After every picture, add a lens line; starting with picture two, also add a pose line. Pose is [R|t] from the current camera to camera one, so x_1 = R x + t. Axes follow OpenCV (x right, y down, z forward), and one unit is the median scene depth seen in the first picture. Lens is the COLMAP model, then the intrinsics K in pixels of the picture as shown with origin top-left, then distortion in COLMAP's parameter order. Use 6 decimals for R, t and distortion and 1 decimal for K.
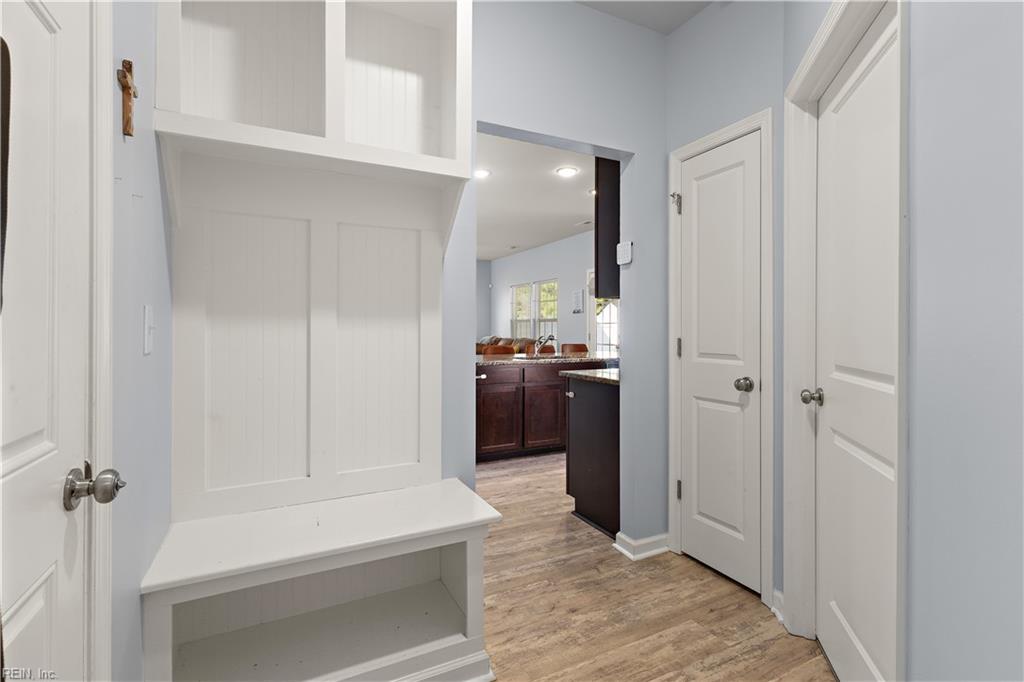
lens RADIAL K [[472.4, 0, 512.0], [0, 472.4, 341.0], [0, 0, 1]] dist [0.000817, 0.000572]
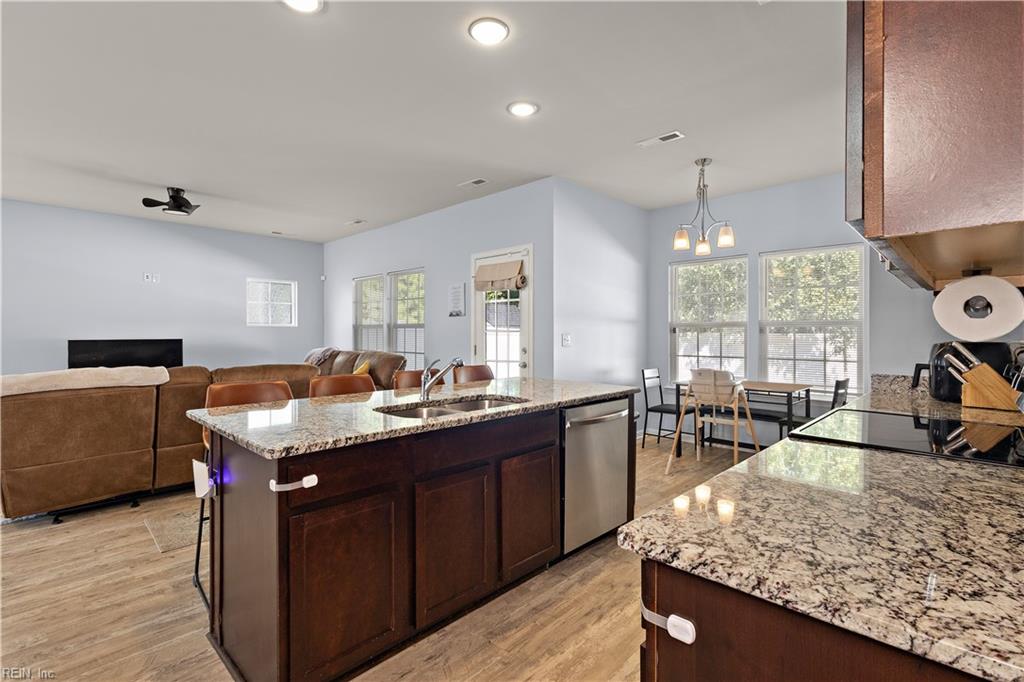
lens RADIAL K [[472.4, 0, 512.0], [0, 472.4, 341.0], [0, 0, 1]] dist [0.000817, 0.000572]
pose [[0.943317, -0.006656, 0.331827, -0.015547], [0.009685, 0.999925, -0.007476, -0.014499], [-0.331753, 0.010266, 0.943311, 0.281358]]
